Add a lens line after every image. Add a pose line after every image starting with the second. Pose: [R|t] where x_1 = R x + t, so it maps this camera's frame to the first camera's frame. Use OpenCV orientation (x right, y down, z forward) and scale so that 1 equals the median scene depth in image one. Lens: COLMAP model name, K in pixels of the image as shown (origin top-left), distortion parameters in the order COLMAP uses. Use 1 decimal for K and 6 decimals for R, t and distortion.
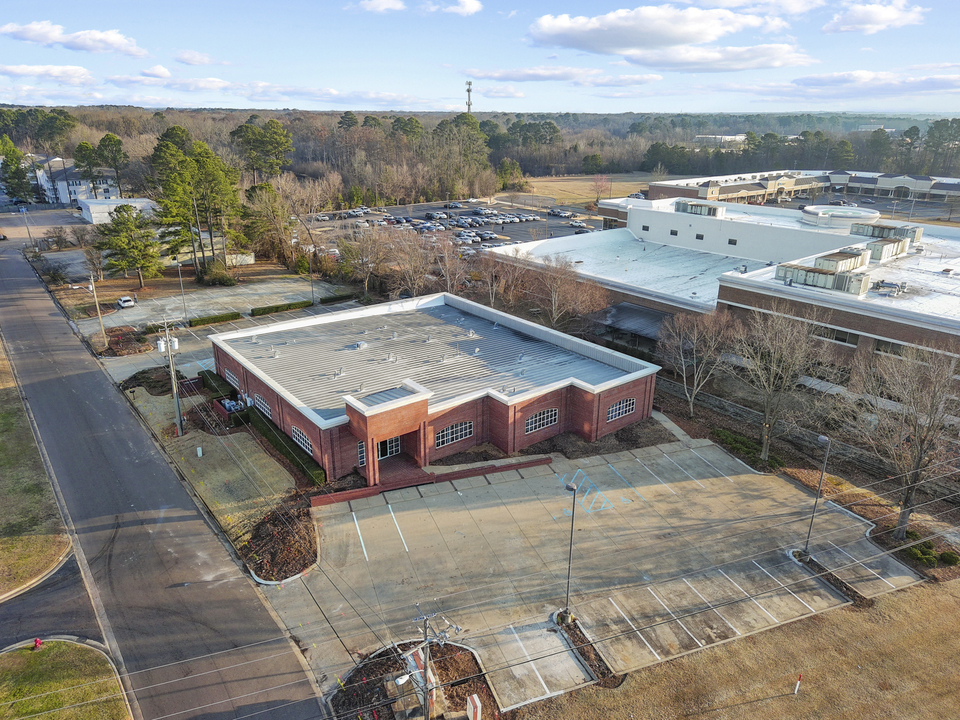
lens RADIAL K [[655.0, 0, 480.0], [0, 655.0, 360.0], [0, 0, 1]] dist [0.018960, -0.003346]
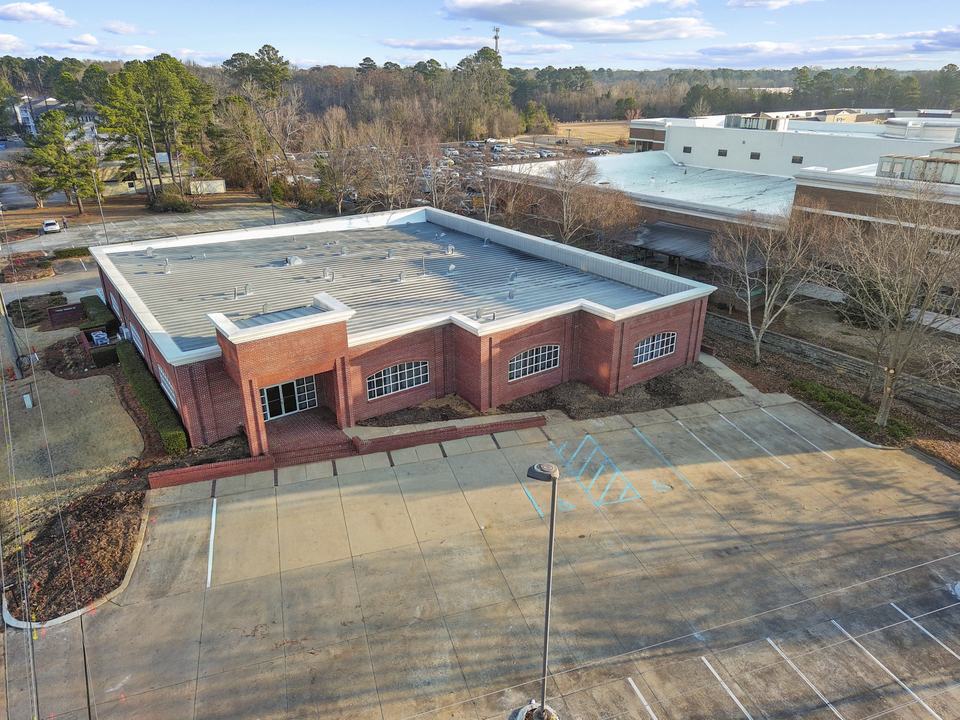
lens RADIAL K [[647.3, 0, 480.0], [0, 647.3, 360.0], [0, 0, 1]] dist [0.040606, -0.039645]
pose [[0.998891, 0.010939, -0.045788, 0.070755], [-0.008608, 0.998672, 0.050801, 0.058335], [0.046282, -0.050351, 0.997659, 0.347303]]
